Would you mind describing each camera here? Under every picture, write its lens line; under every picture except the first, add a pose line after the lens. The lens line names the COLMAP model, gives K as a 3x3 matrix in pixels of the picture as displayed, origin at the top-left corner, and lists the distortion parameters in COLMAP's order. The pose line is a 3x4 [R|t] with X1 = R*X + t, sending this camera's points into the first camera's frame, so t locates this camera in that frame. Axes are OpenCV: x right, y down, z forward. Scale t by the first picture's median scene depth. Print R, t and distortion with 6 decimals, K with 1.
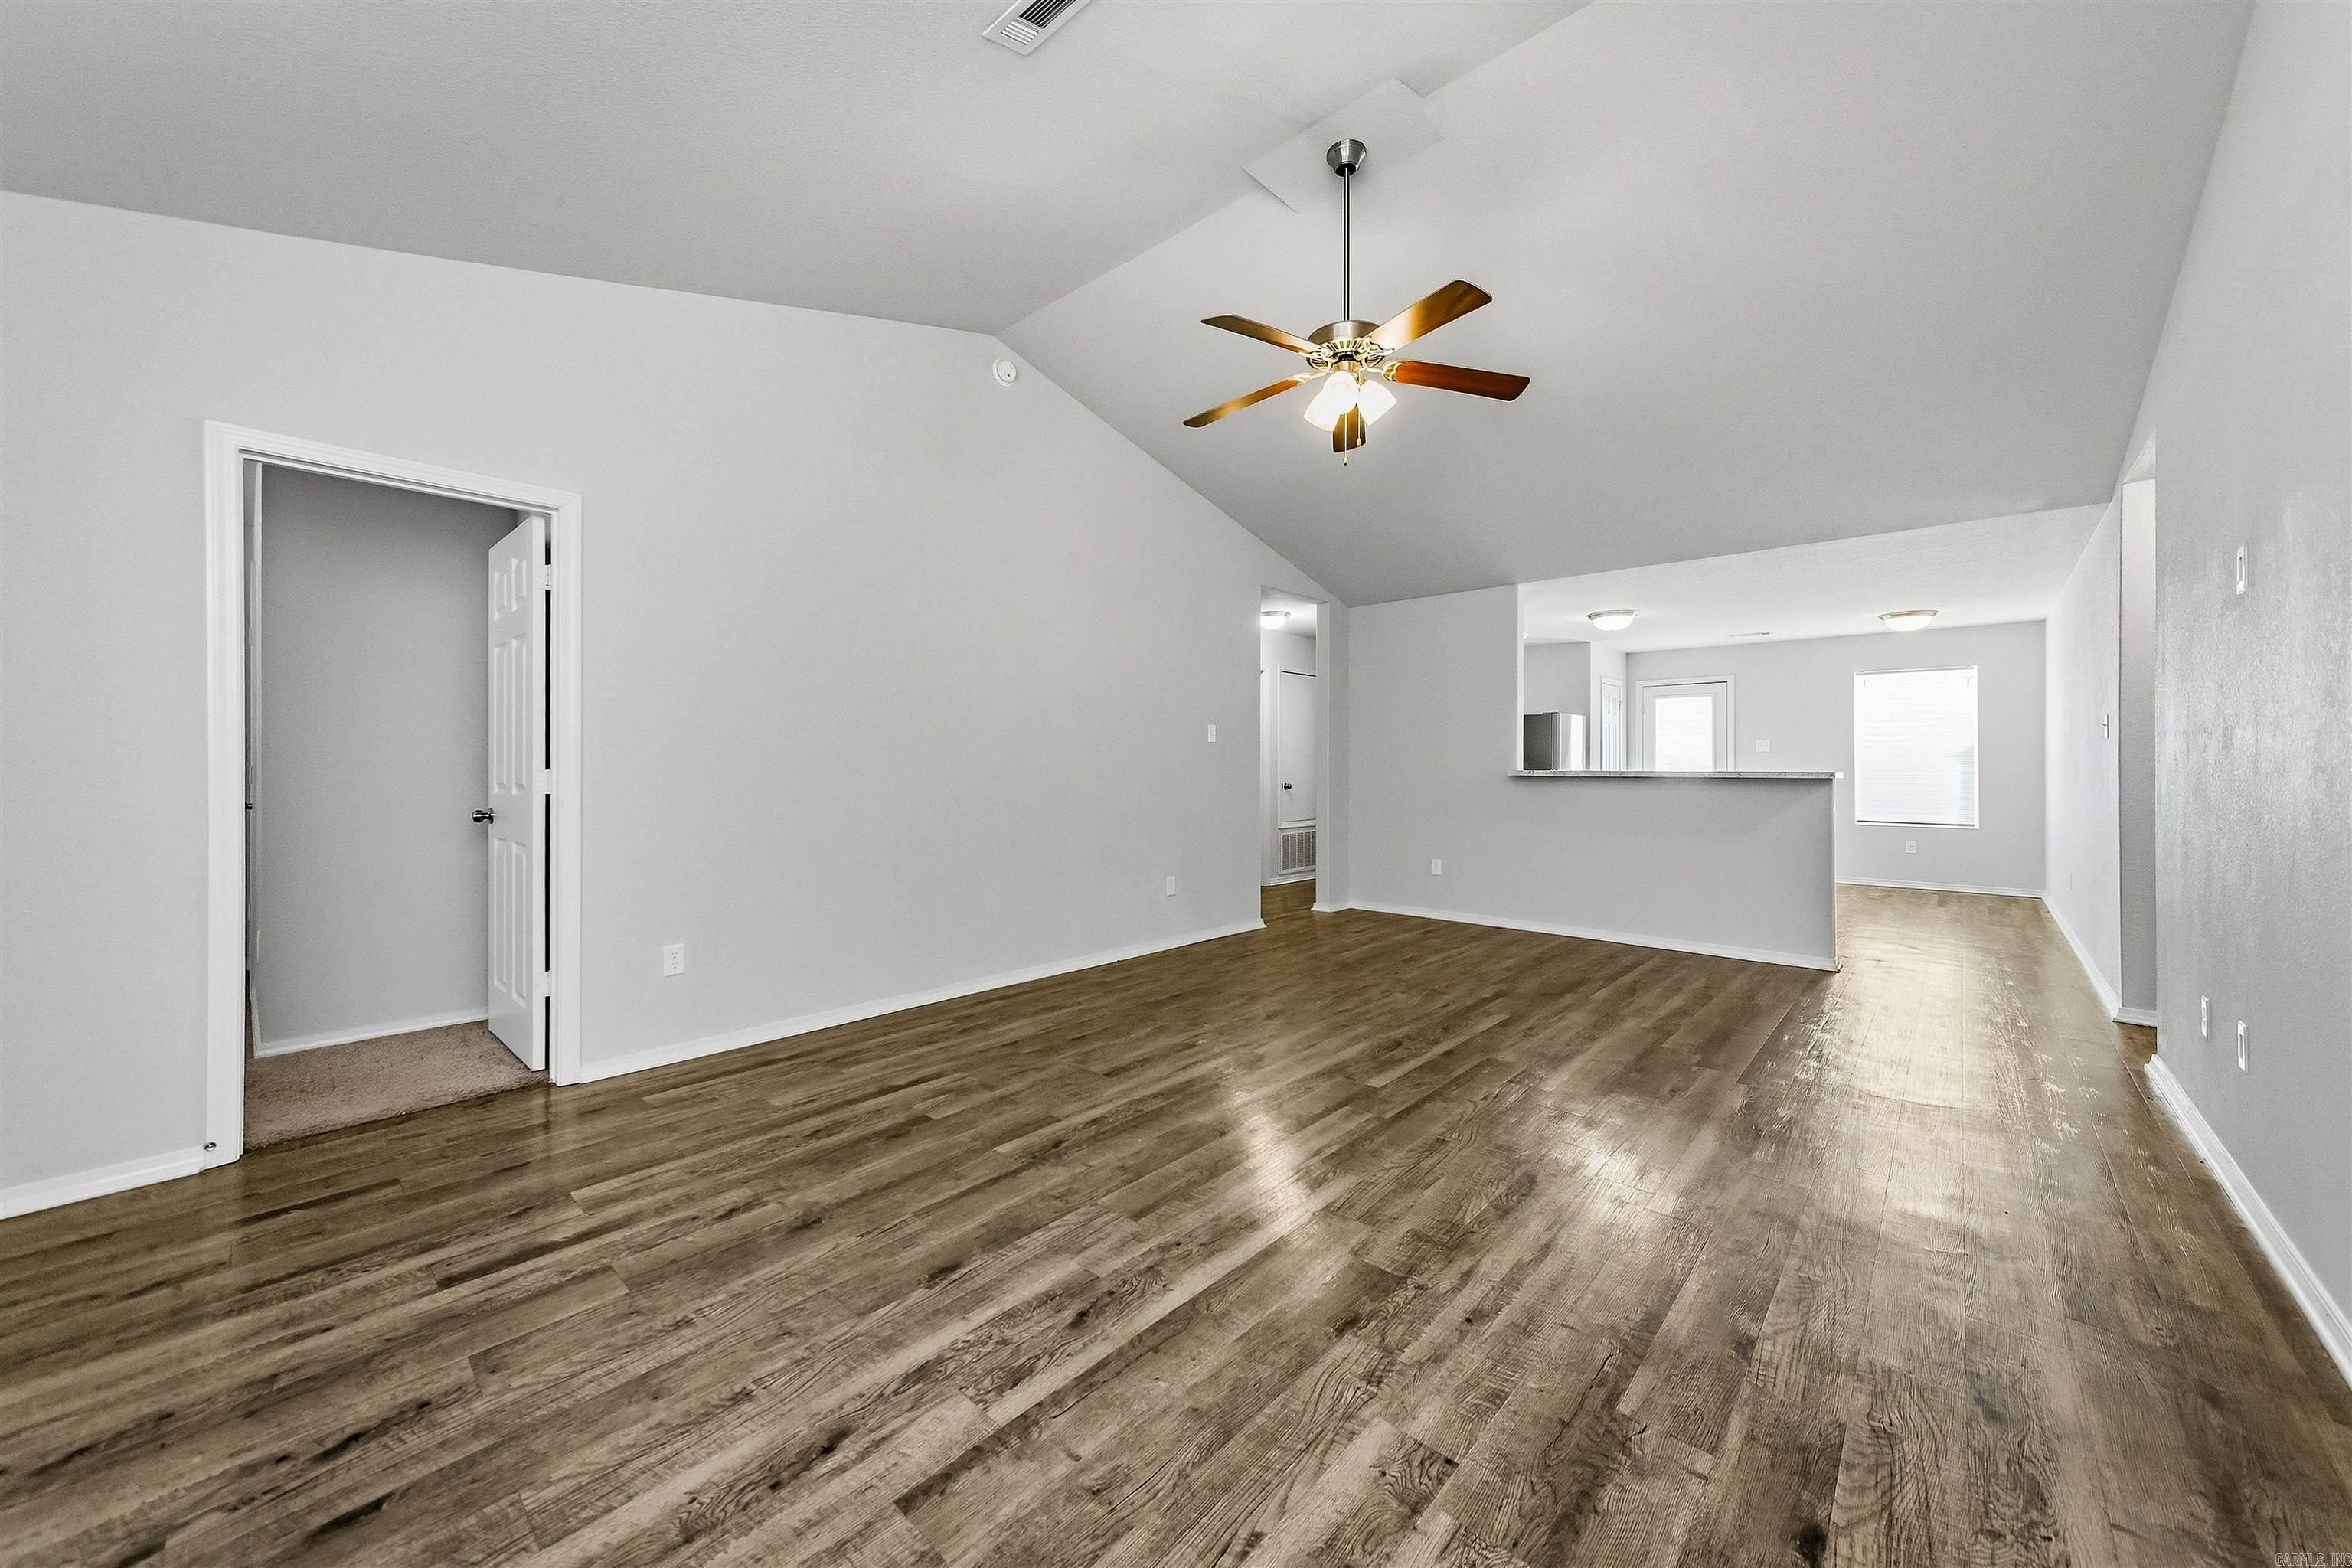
lens RADIAL K [[861.6, 0, 1170.4], [0, 861.6, 762.3], [0, 0, 1]] dist [0.010658, 0.000177]
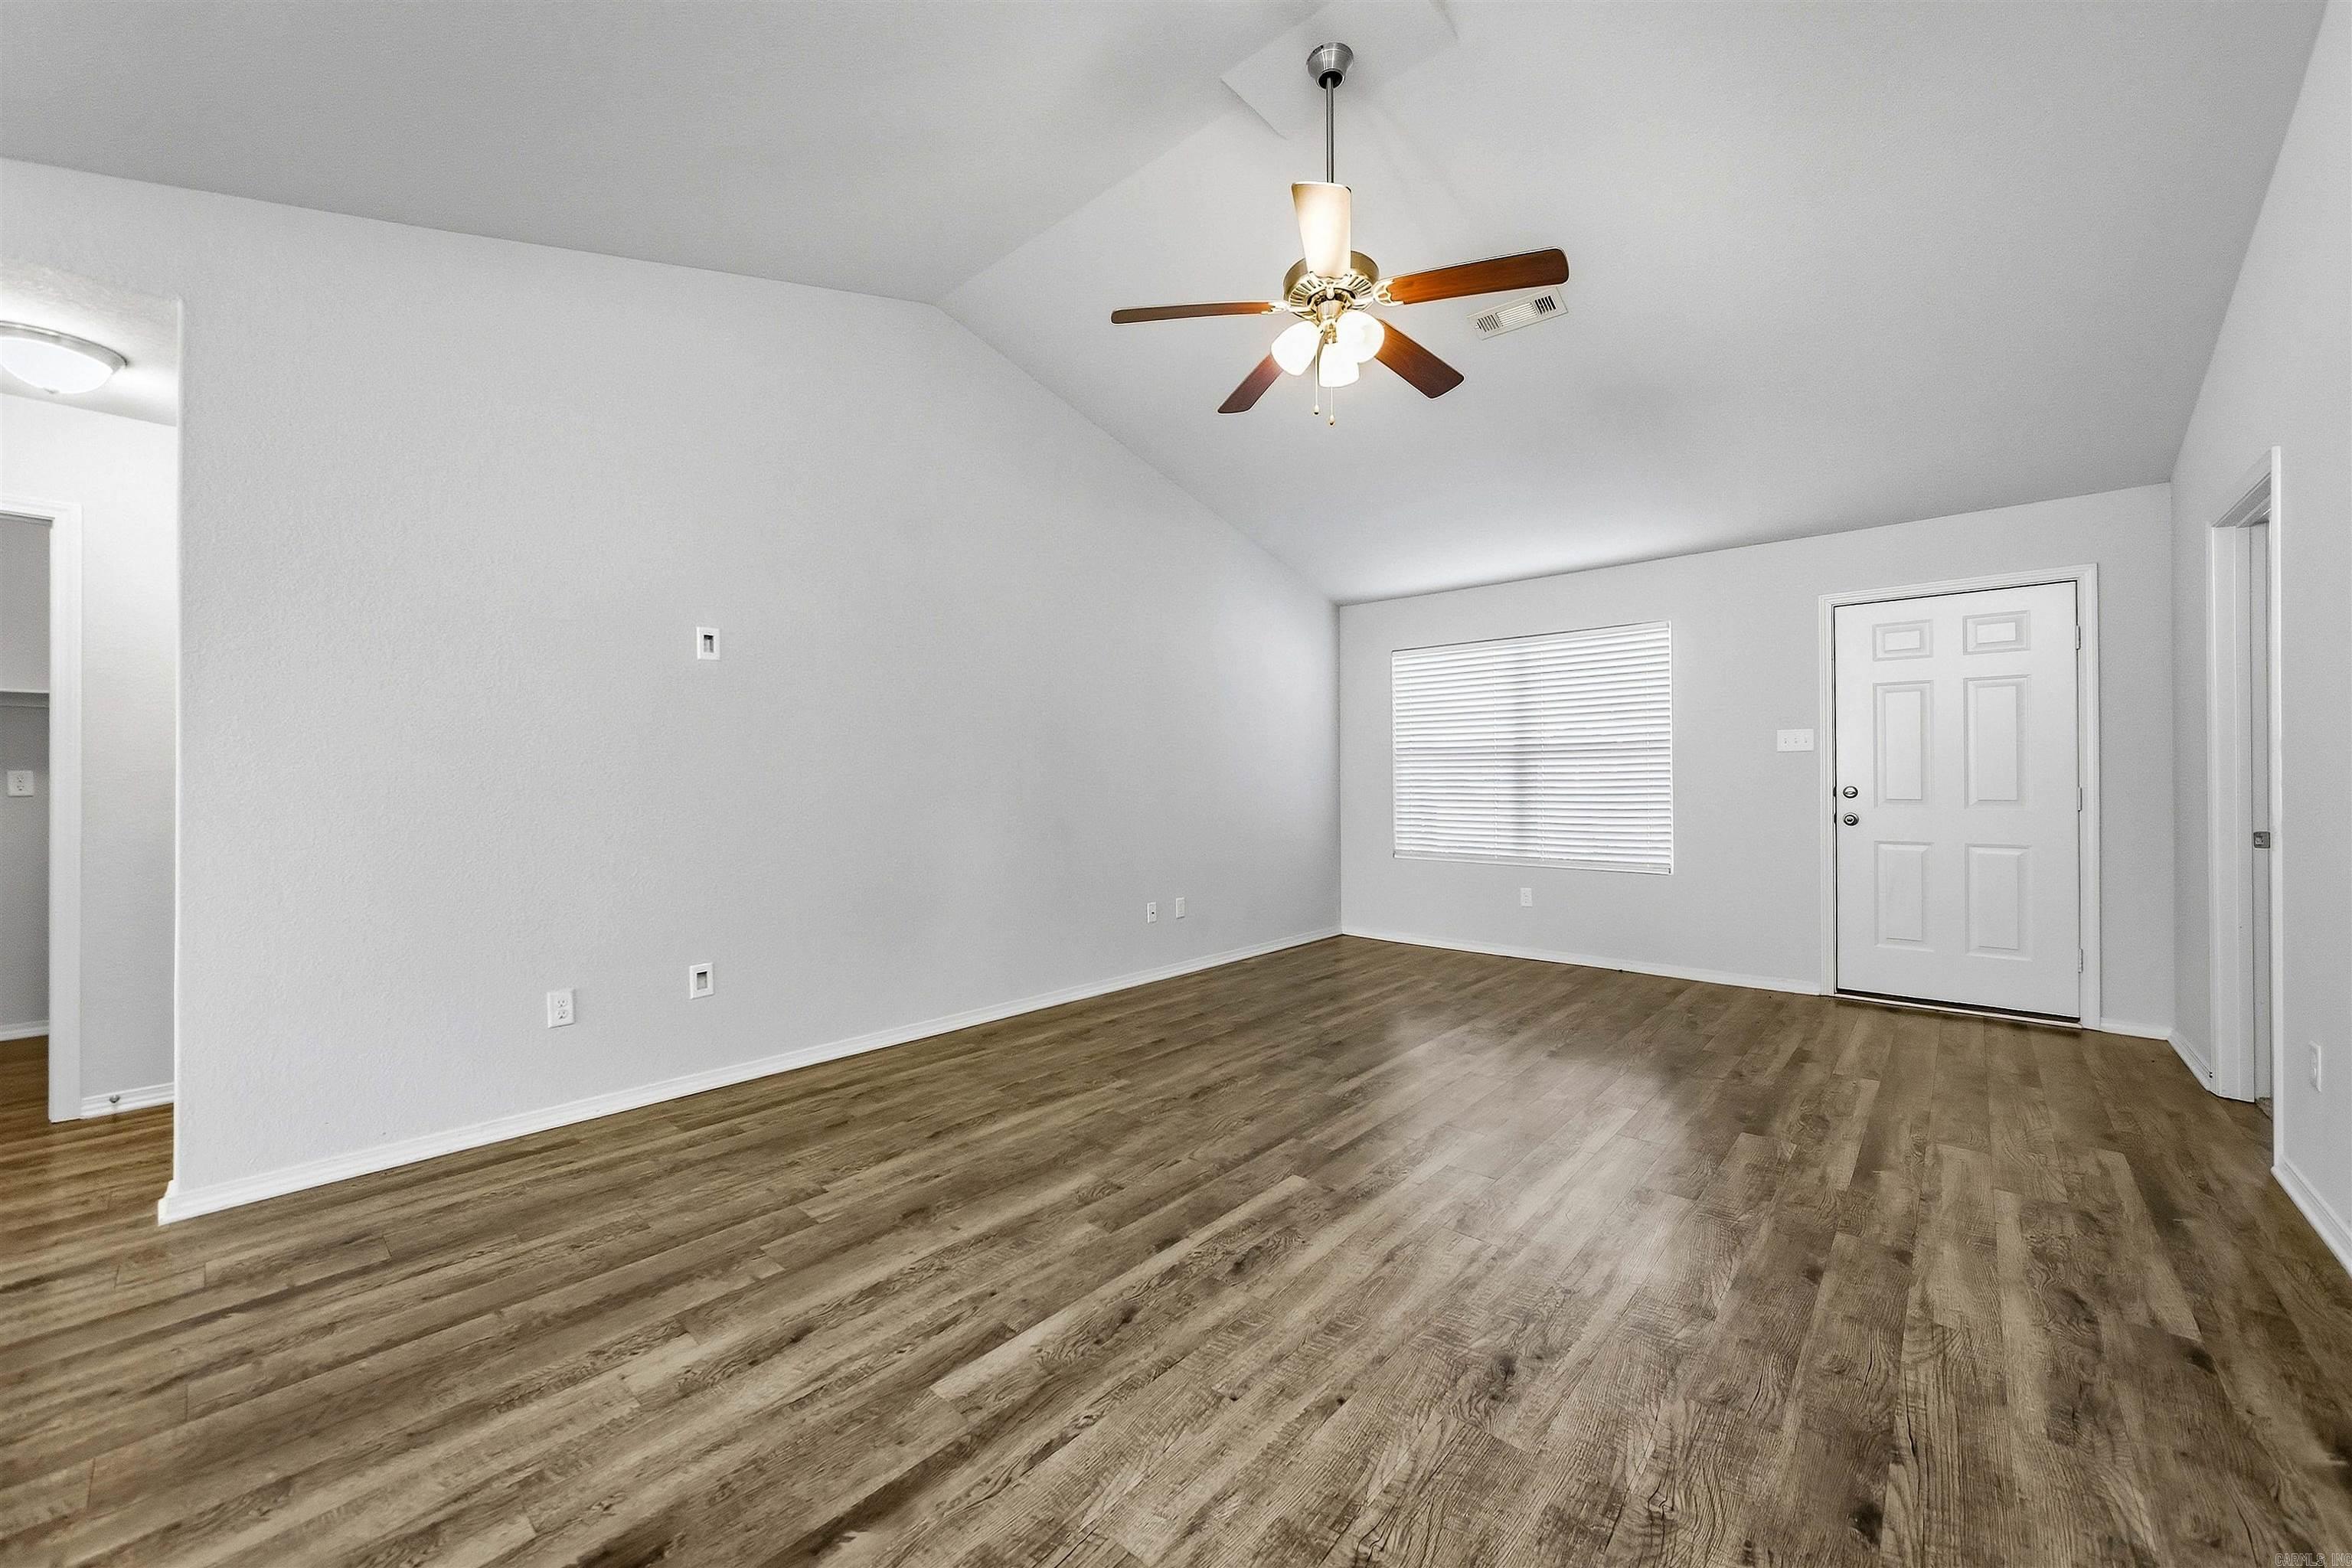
lens RADIAL K [[896.7, 0, 1171.9], [0, 896.7, 766.4], [0, 0, 1]] dist [-0.006650, -0.000245]
pose [[-0.999927, -0.000007, -0.012093, 0.422210], [0.000244, 0.999785, -0.020753, 0.009005], [0.012090, -0.020755, -0.999711, 2.136644]]
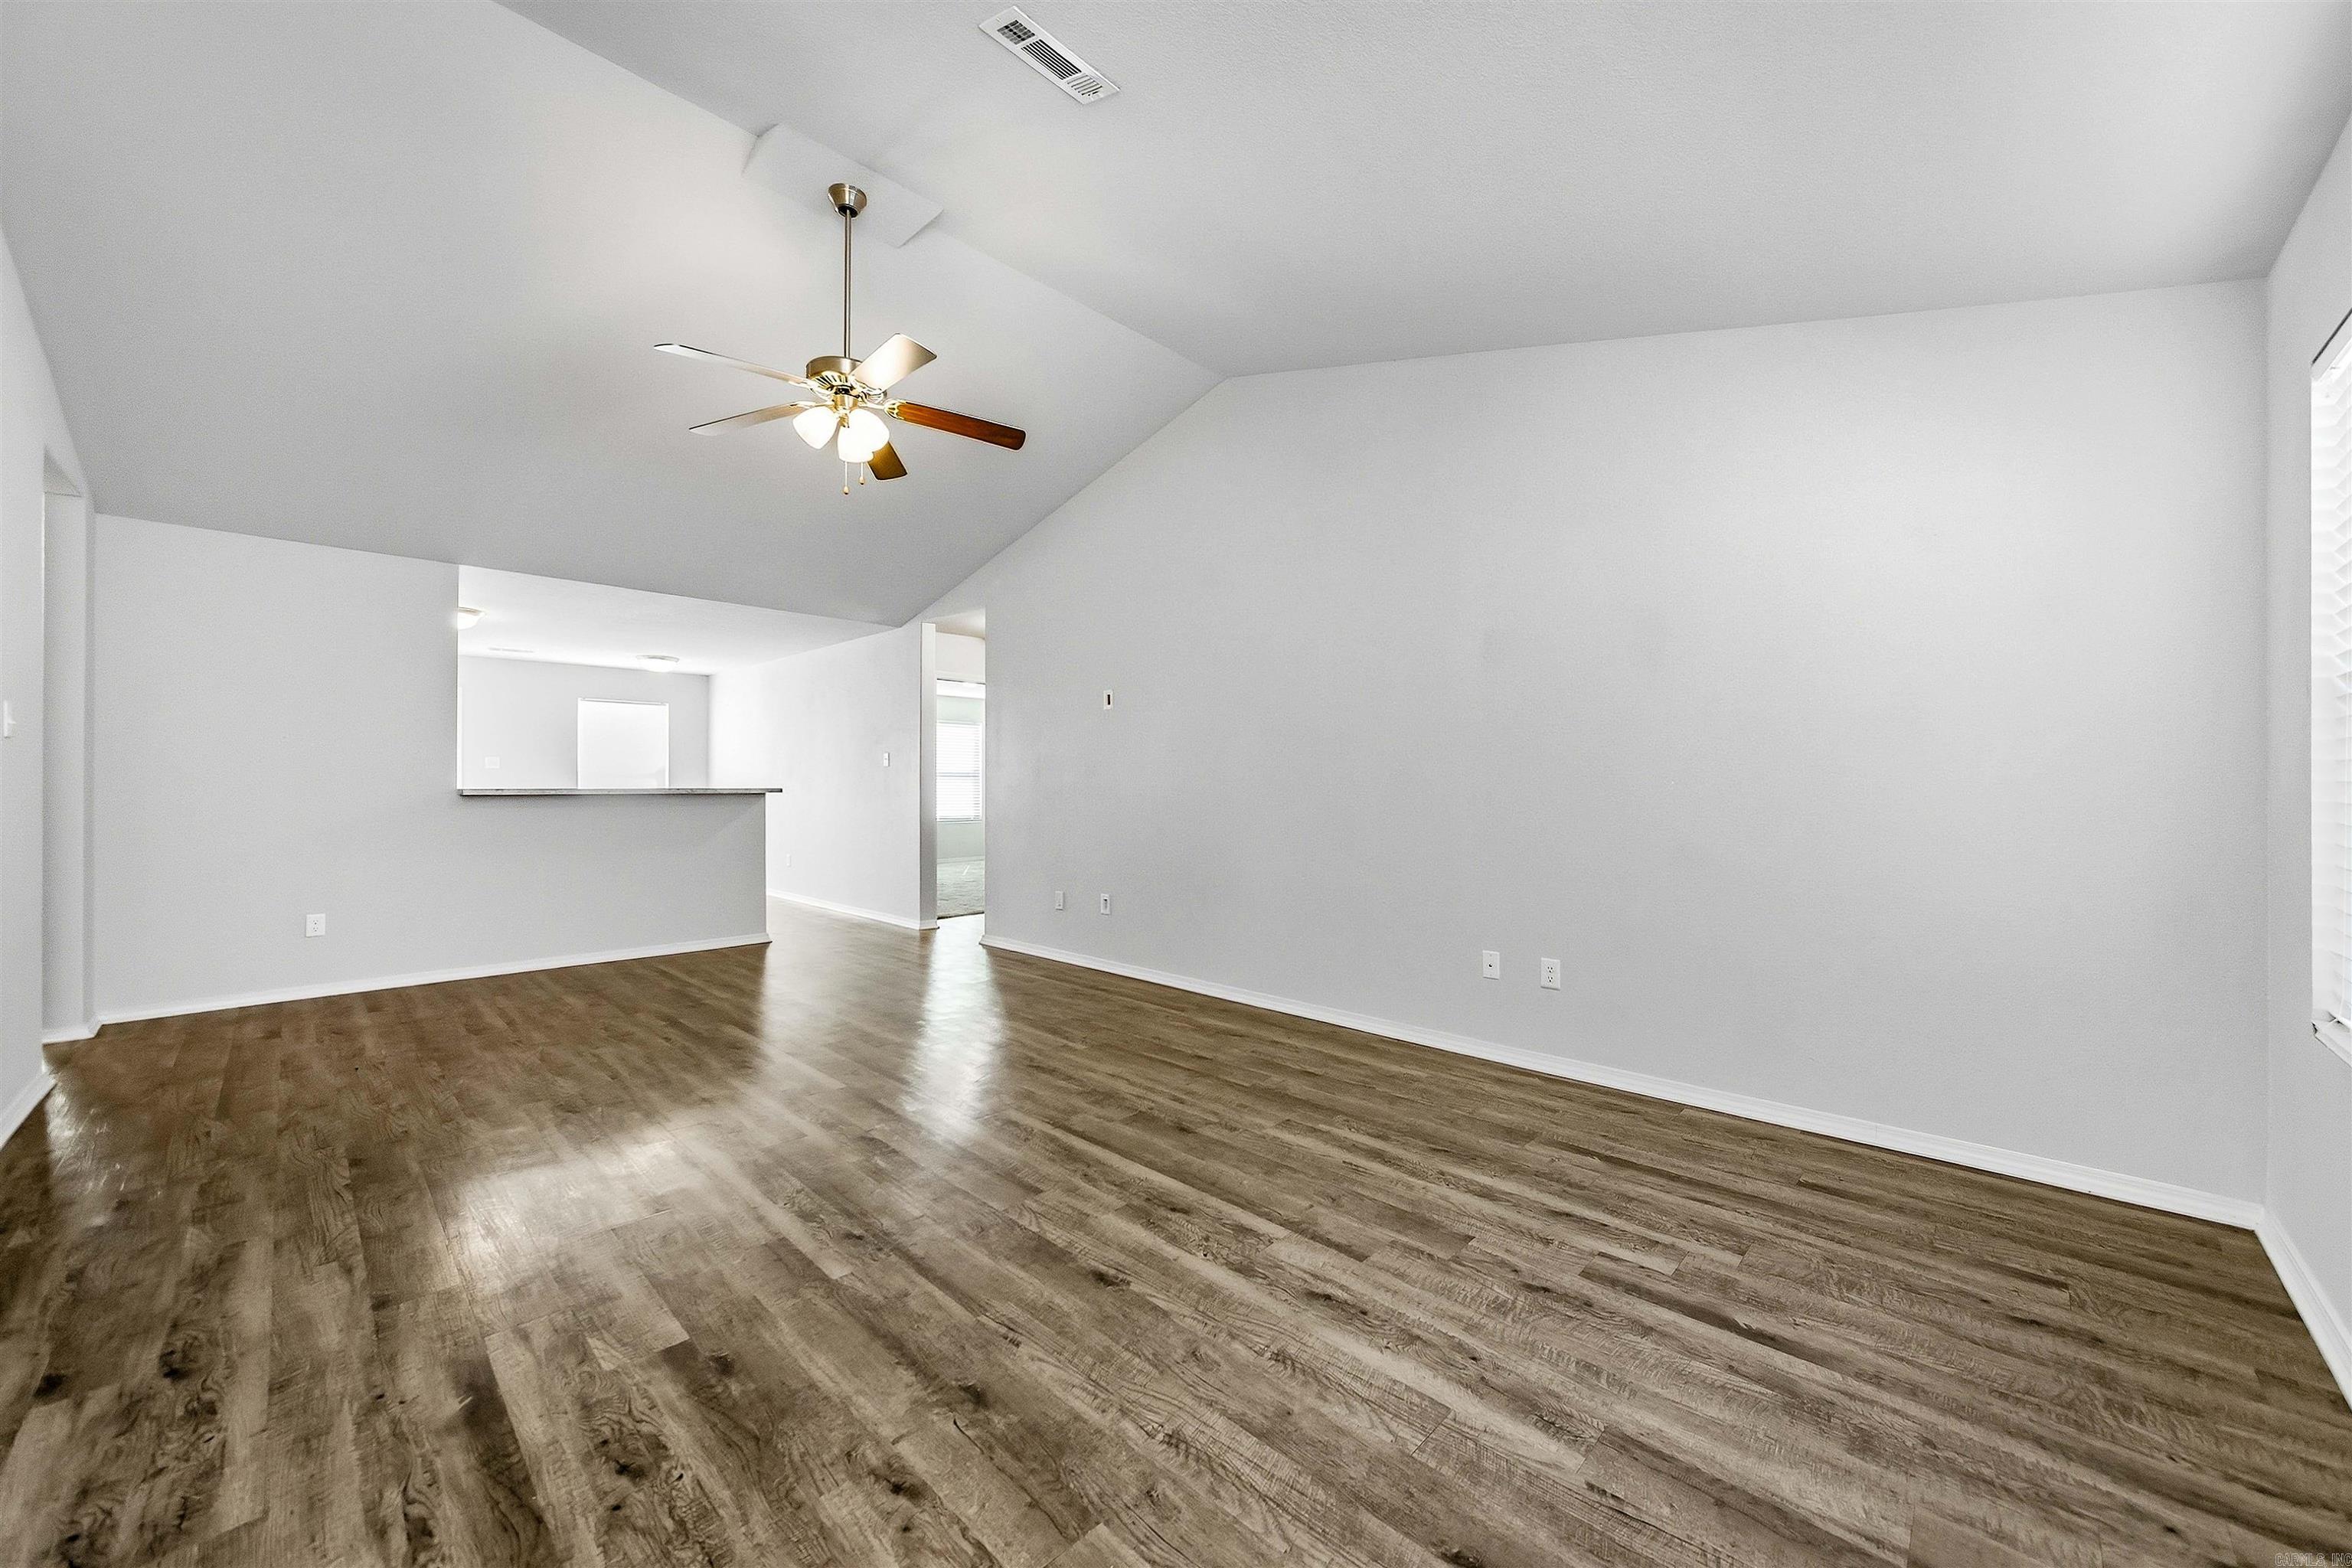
lens RADIAL K [[864.7, 0, 1167.4], [0, 864.7, 804.5], [0, 0, 1]] dist [-0.010927, 0.004258]
pose [[0.033405, -0.023021, 0.999177, -0.931283], [-0.002963, 0.999728, 0.023132, 0.001524], [-0.999438, -0.003733, 0.033328, 0.655376]]
